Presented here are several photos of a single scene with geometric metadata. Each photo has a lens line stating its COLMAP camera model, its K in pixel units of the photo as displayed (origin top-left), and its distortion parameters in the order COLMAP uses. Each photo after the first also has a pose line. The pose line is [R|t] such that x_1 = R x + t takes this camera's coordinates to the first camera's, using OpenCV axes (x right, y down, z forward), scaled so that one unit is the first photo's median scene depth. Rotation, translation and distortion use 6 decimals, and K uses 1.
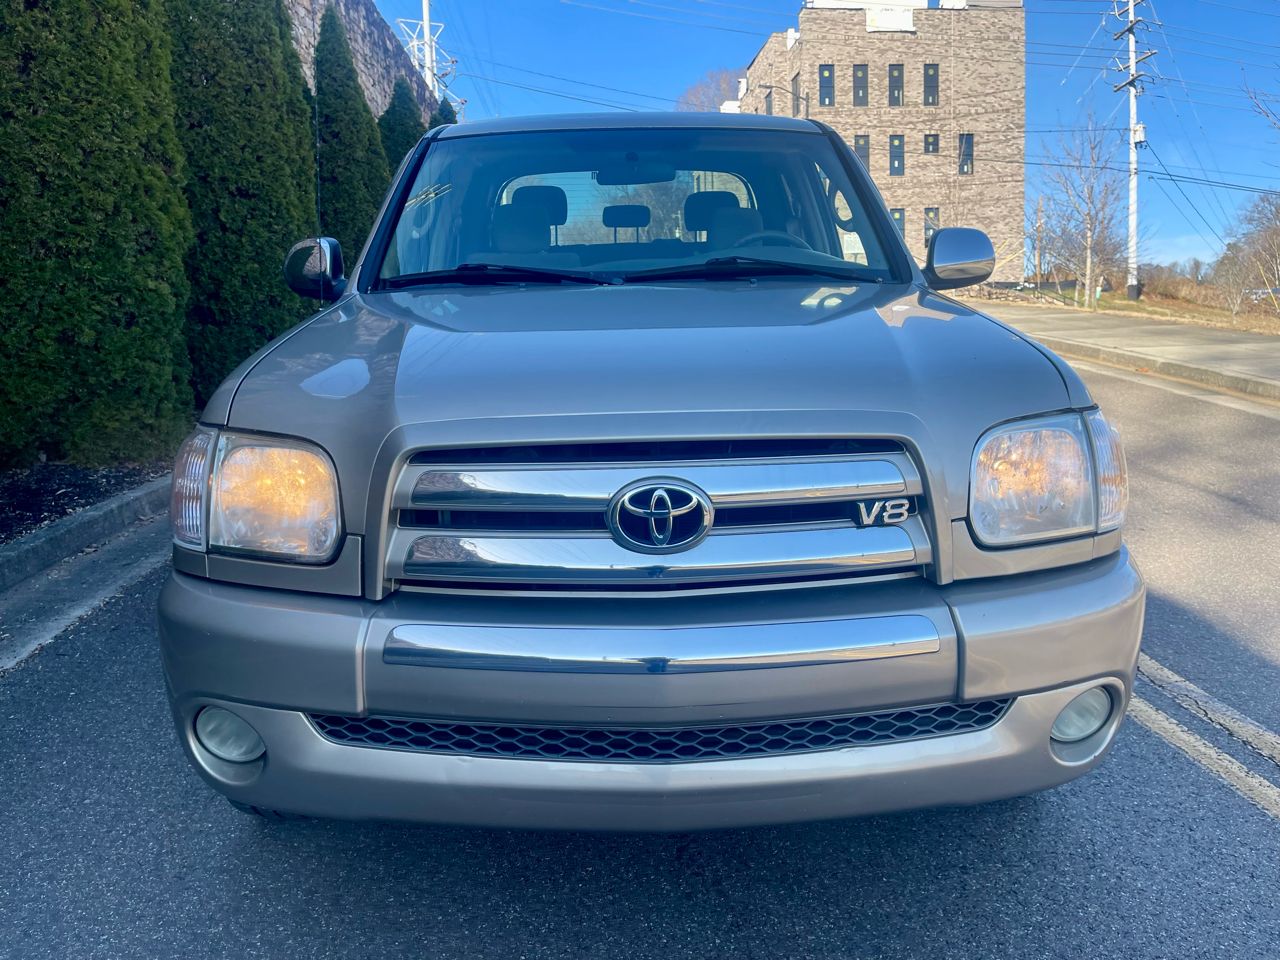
lens RADIAL K [[966.1, 0, 637.2], [0, 966.1, 483.5], [0, 0, 1]] dist [0.106878, -0.150530]
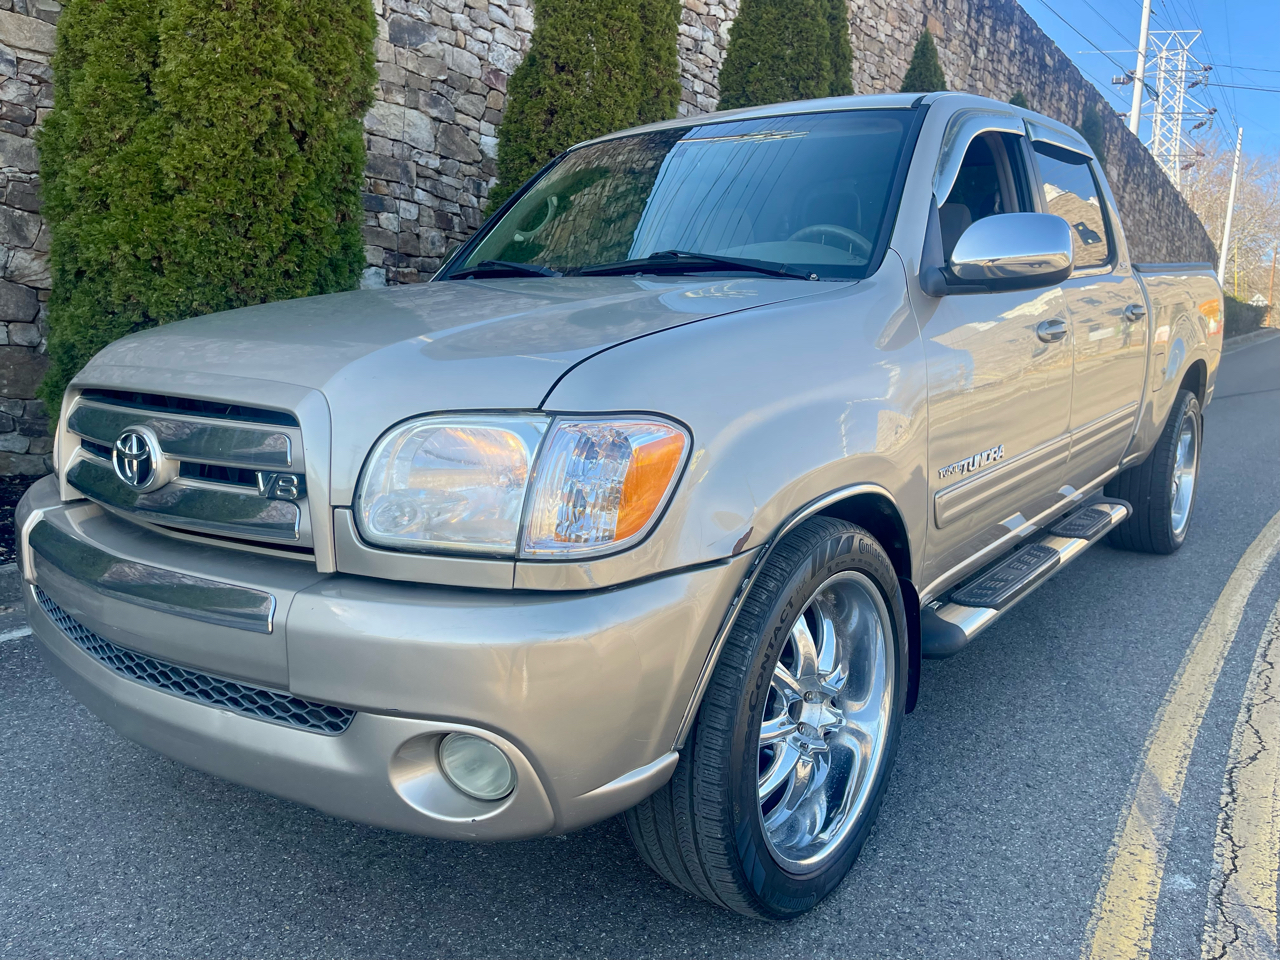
lens RADIAL K [[966.4, 0, 658.6], [0, 966.4, 474.8], [0, 0, 1]] dist [0.100748, -0.141774]
pose [[0.779609, 0.128165, -0.613012, 0.370053], [-0.148653, 0.988732, 0.017667, -0.018149], [0.608369, 0.077353, 0.789876, 0.143463]]
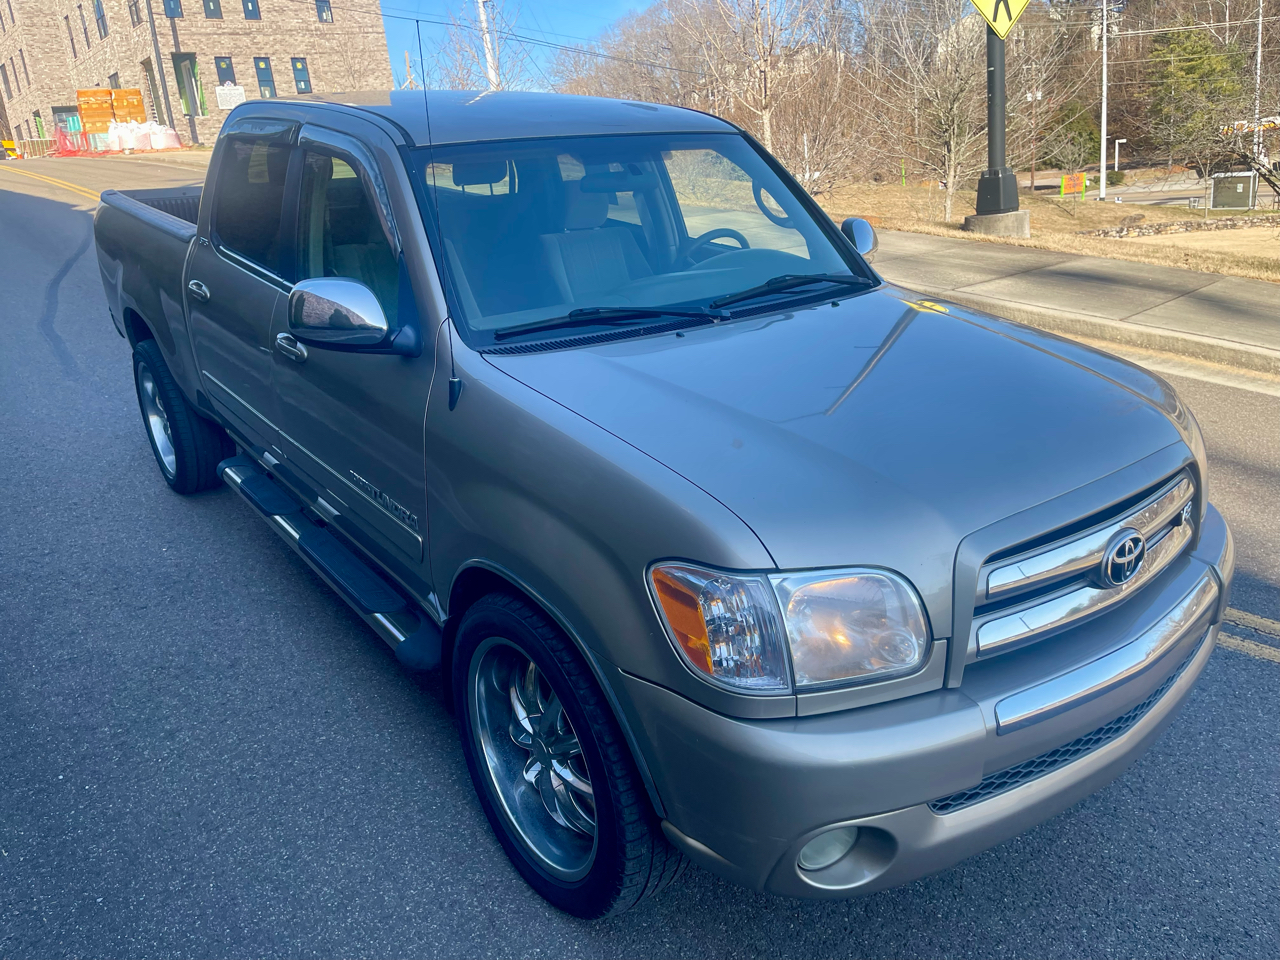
lens RADIAL K [[967.1, 0, 649.7], [0, 967.1, 474.5], [0, 0, 1]] dist [0.107973, -0.150987]
pose [[0.803068, -0.206408, 0.558997, -0.371449], [0.129163, 0.976085, 0.174858, -0.120813], [-0.581721, -0.068221, 0.810523, 0.092965]]
